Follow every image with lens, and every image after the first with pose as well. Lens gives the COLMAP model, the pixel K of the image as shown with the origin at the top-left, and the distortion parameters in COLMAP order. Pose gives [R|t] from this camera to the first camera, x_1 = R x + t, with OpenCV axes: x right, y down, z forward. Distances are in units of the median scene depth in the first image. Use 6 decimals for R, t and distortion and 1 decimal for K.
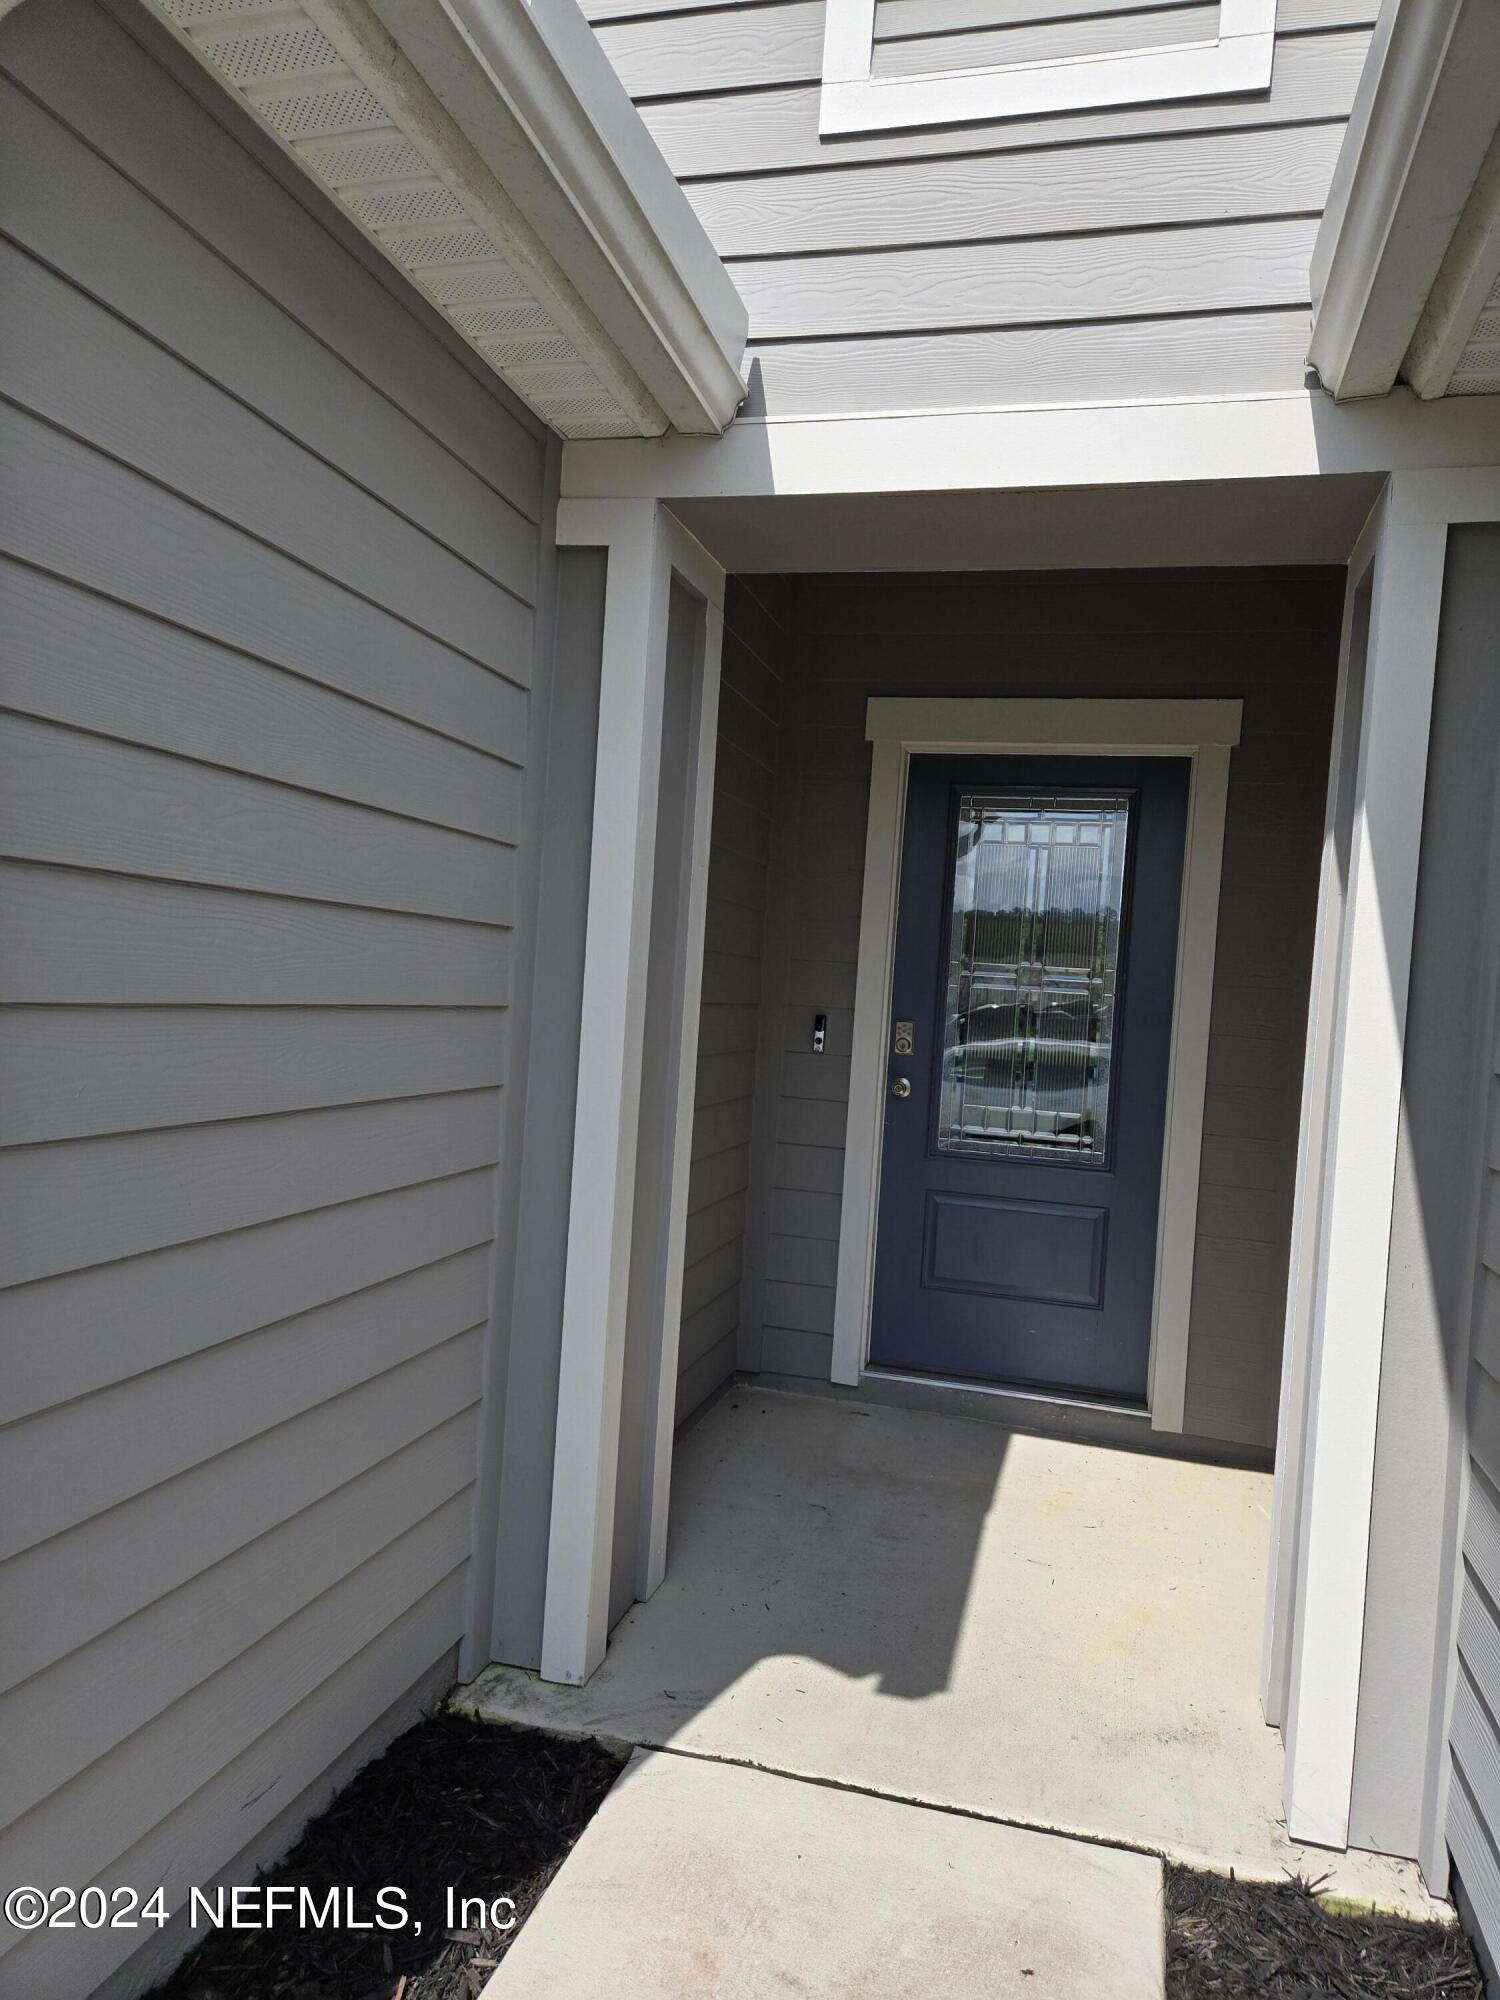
lens RADIAL K [[1331.9, 0, 763.4], [0, 1331.9, 1007.2], [0, 0, 1]] dist [0.085759, -0.071818]
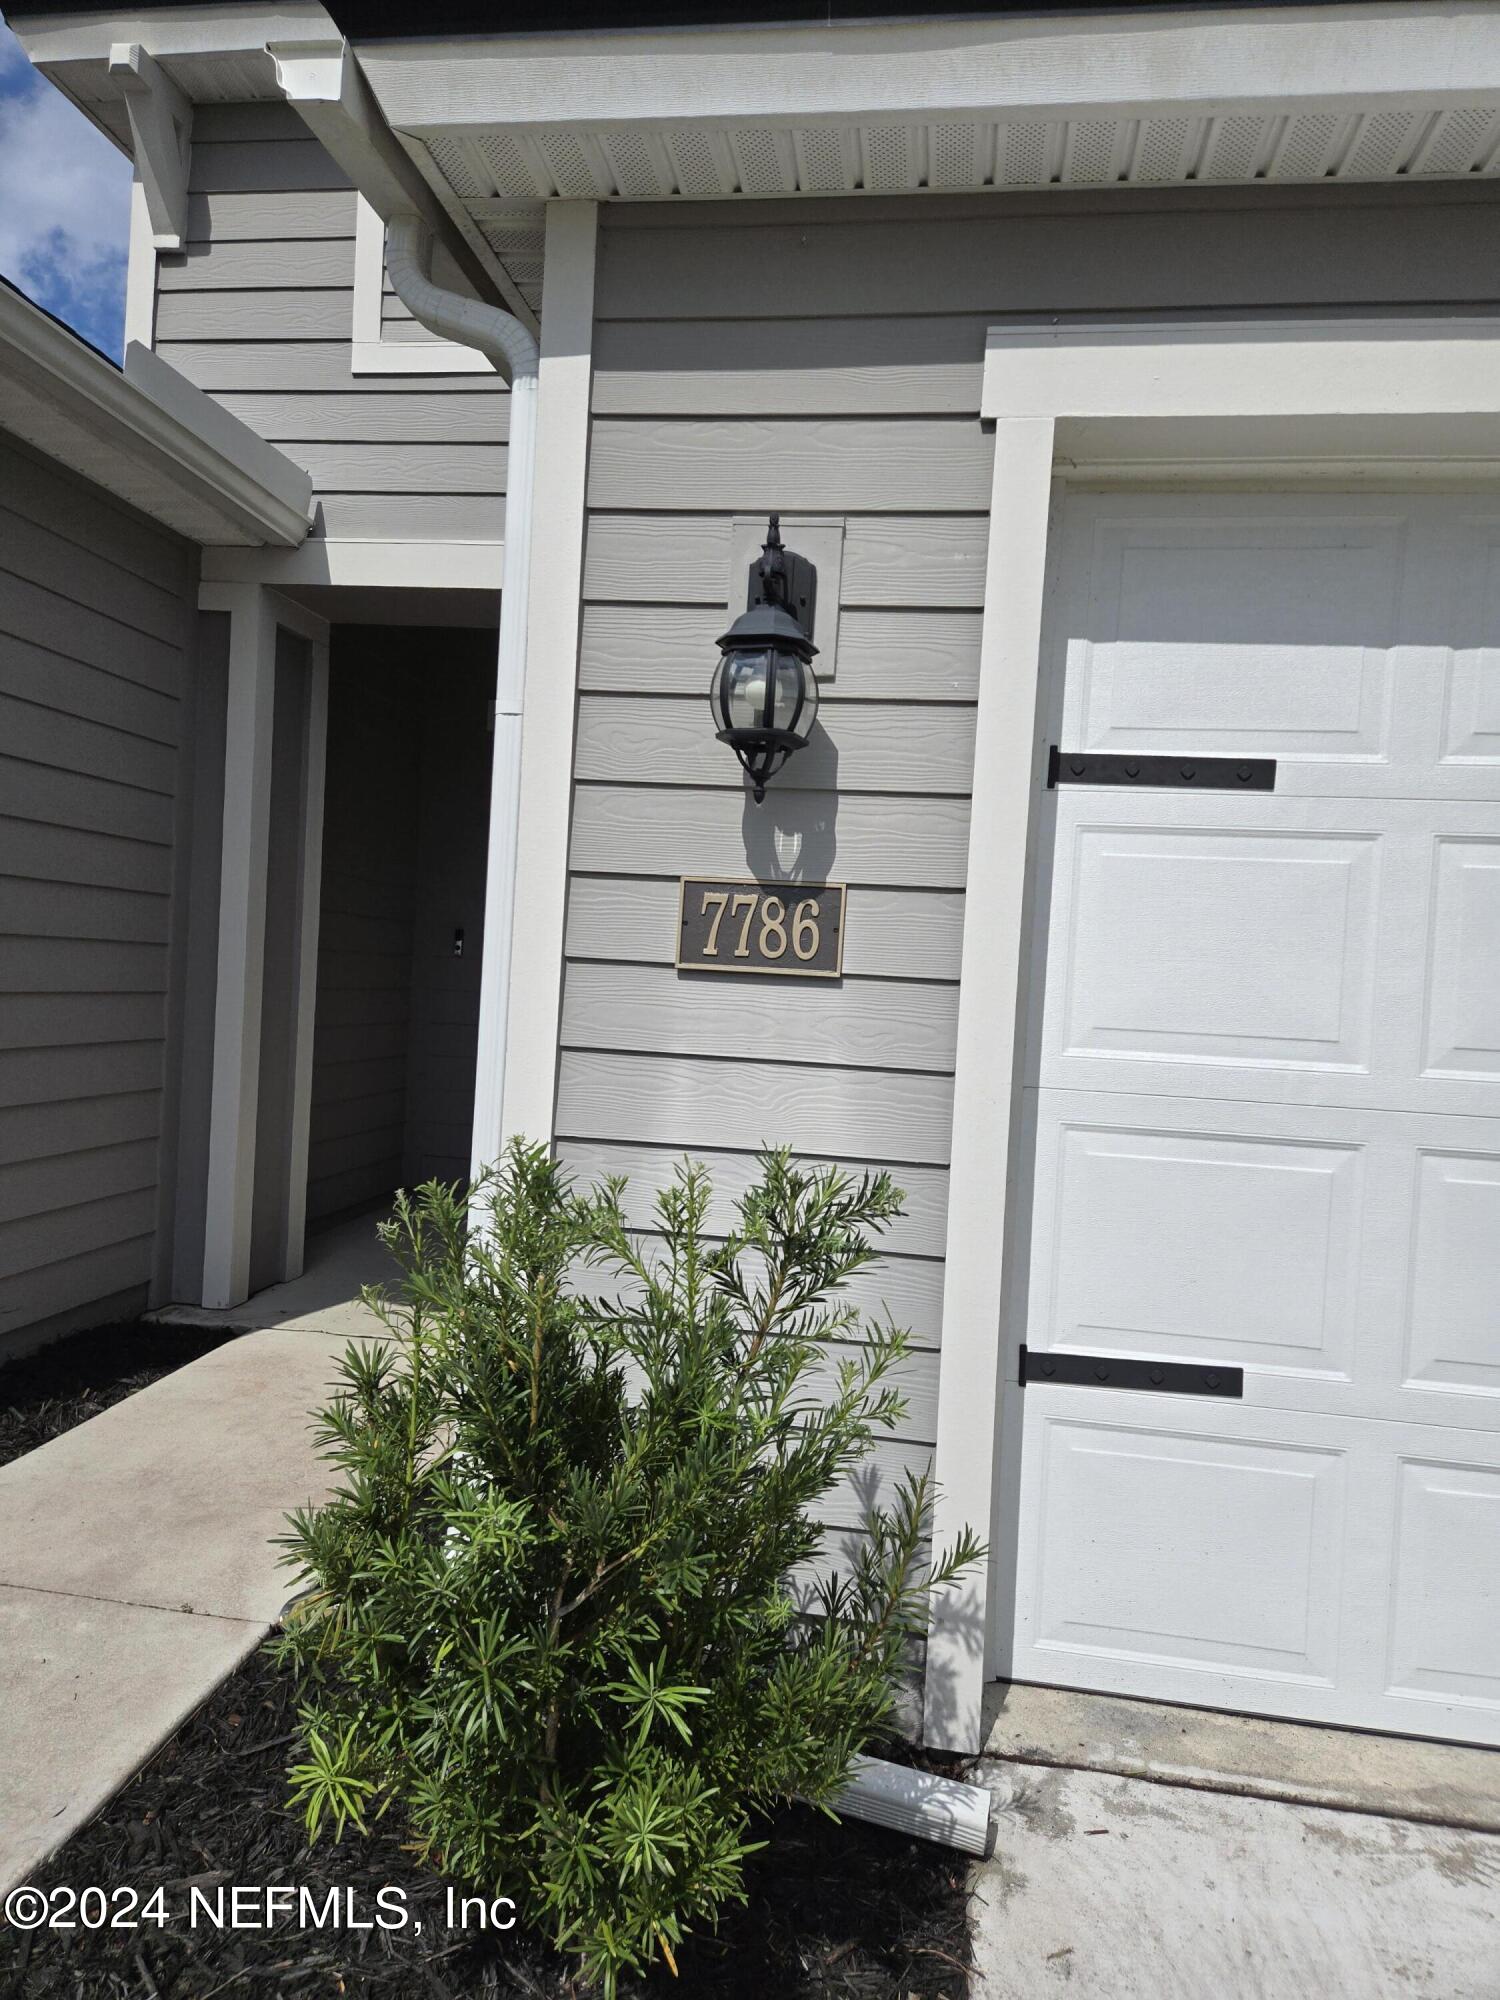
lens RADIAL K [[1323.6, 0, 750.0], [0, 1323.6, 1000.0], [0, 0, 1]] dist [0.080418, -0.065865]
pose [[0.994157, -0.014873, 0.106918, 0.334346], [0.014060, 0.999866, 0.008355, 0.124316], [-0.107028, -0.006803, 0.994233, -0.699004]]
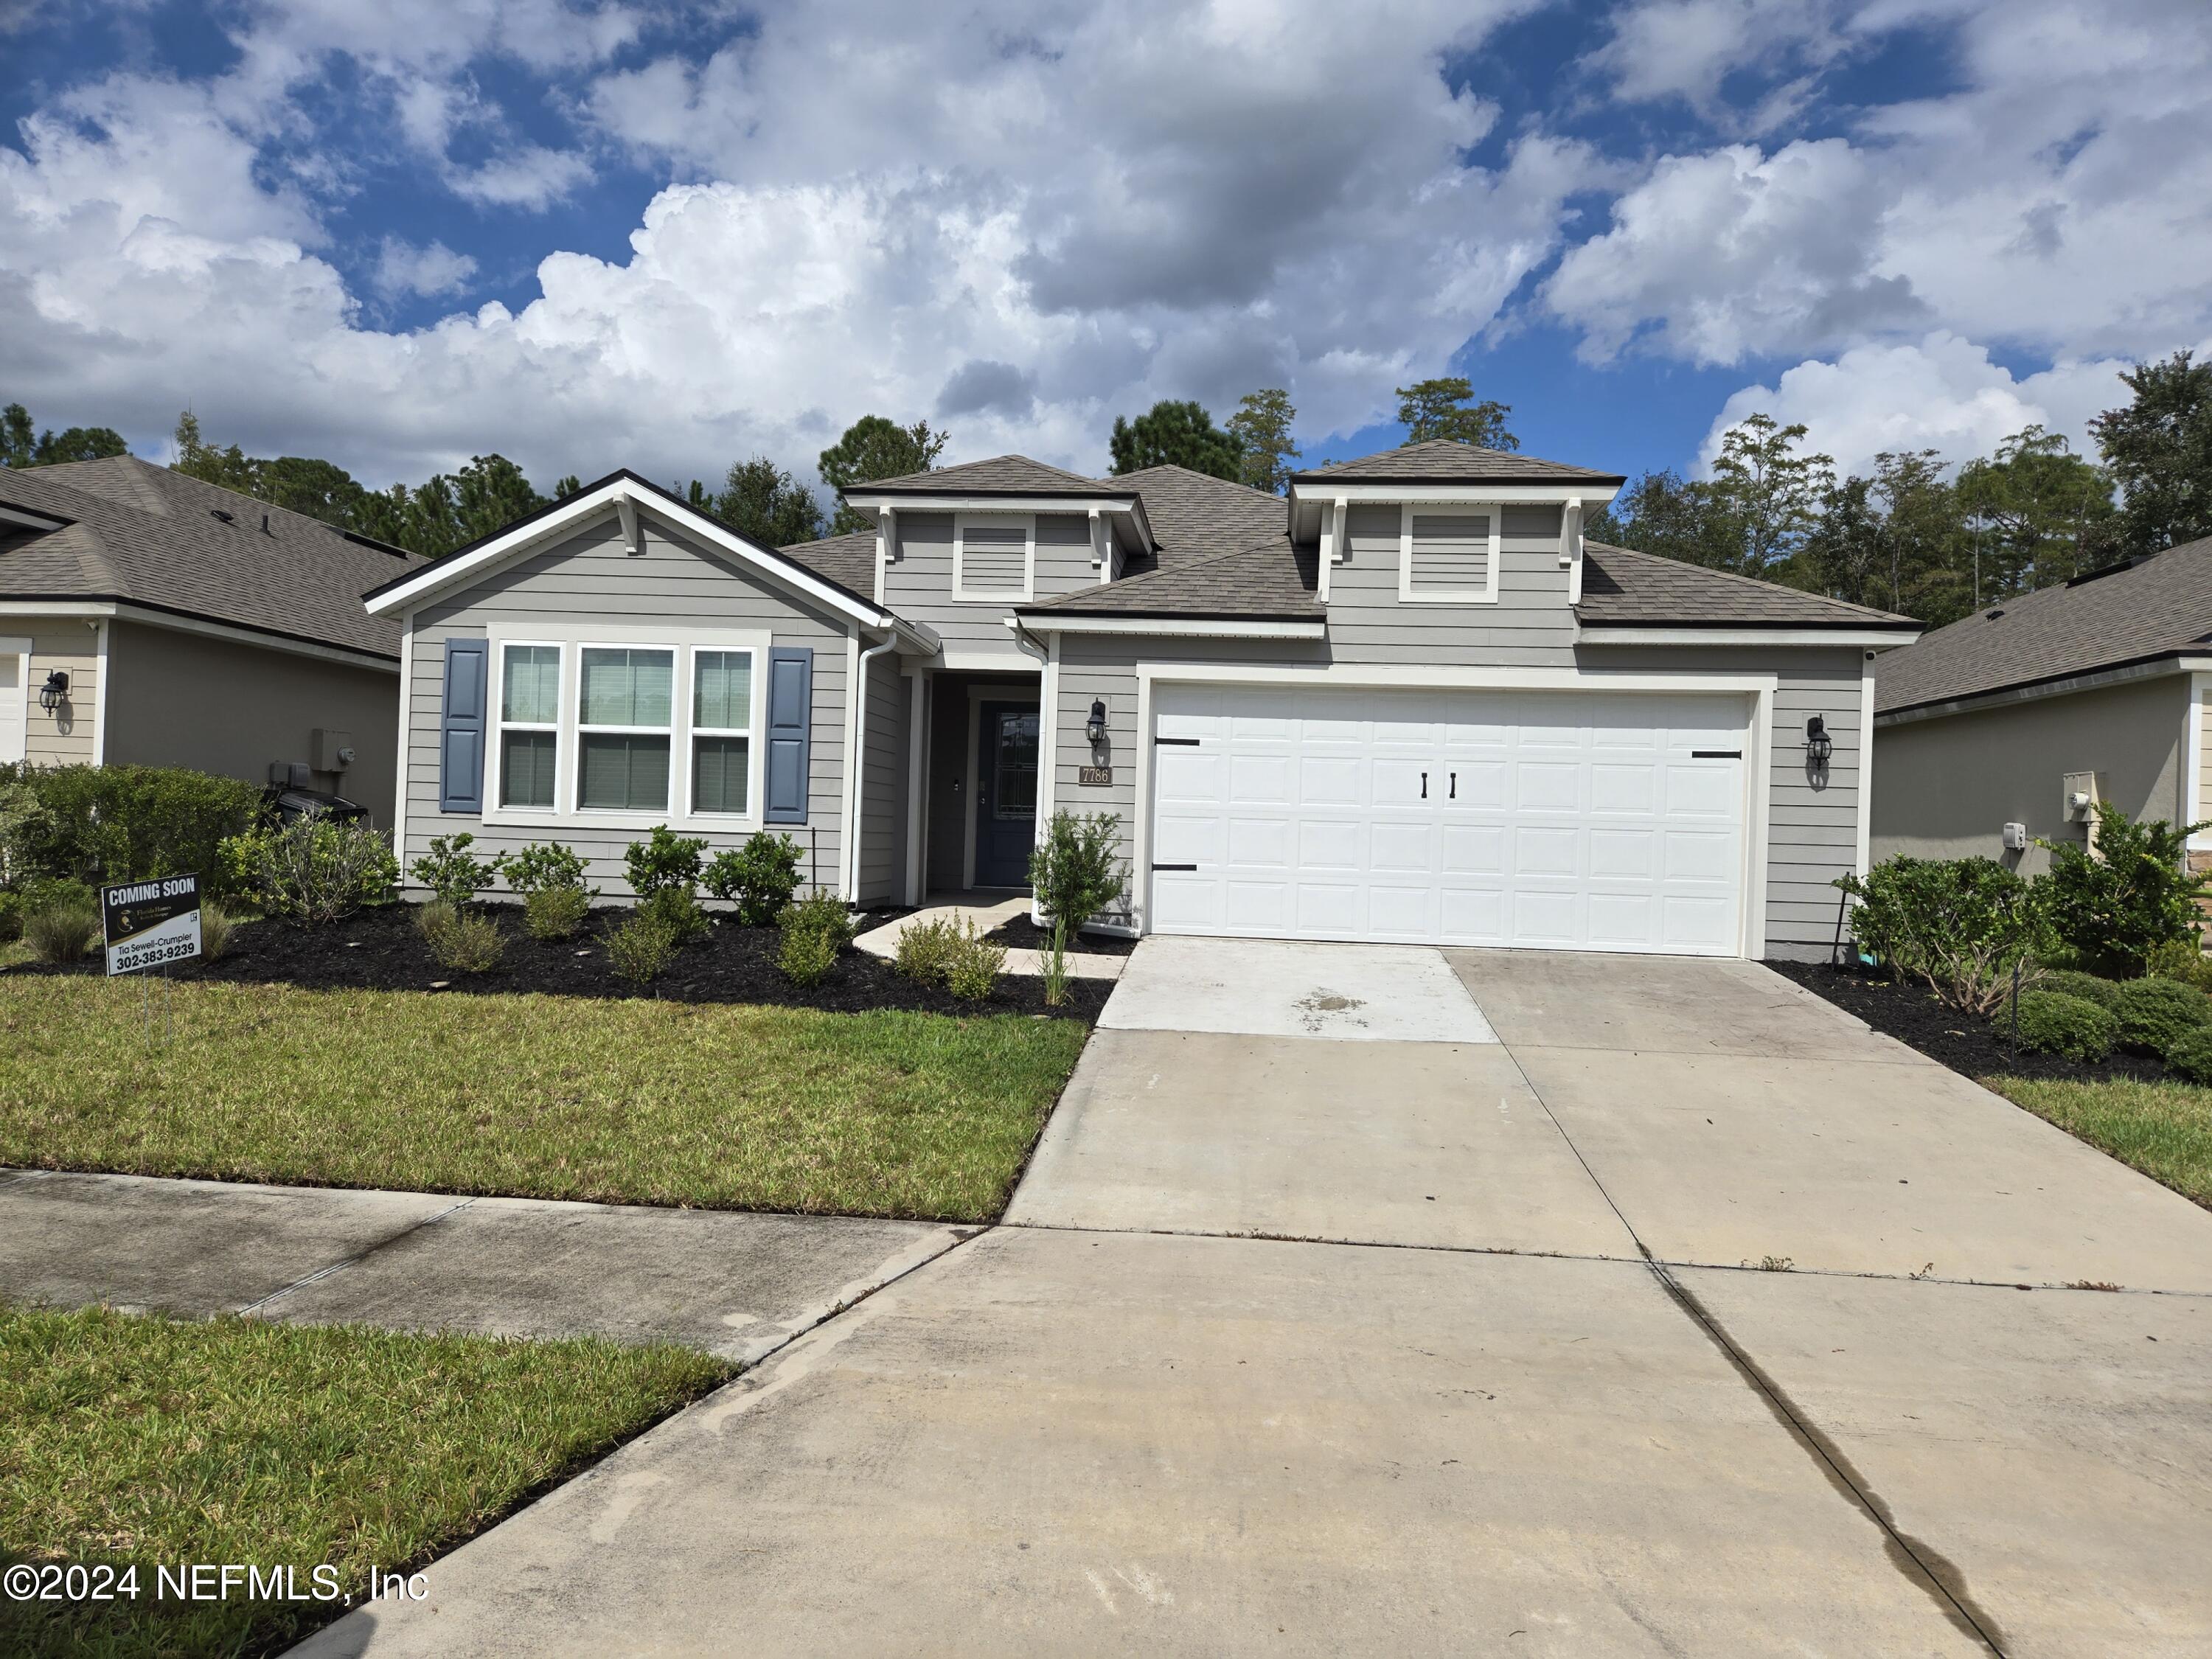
lens RADIAL K [[1467.5, 0, 1110.0], [0, 1467.5, 818.3], [0, 0, 1]] dist [0.085610, -0.083334]
pose [[0.986644, -0.034631, 0.159170, -0.283676], [0.038265, 0.999071, -0.019819, 0.319007], [-0.158336, 0.025644, 0.987052, -4.548843]]
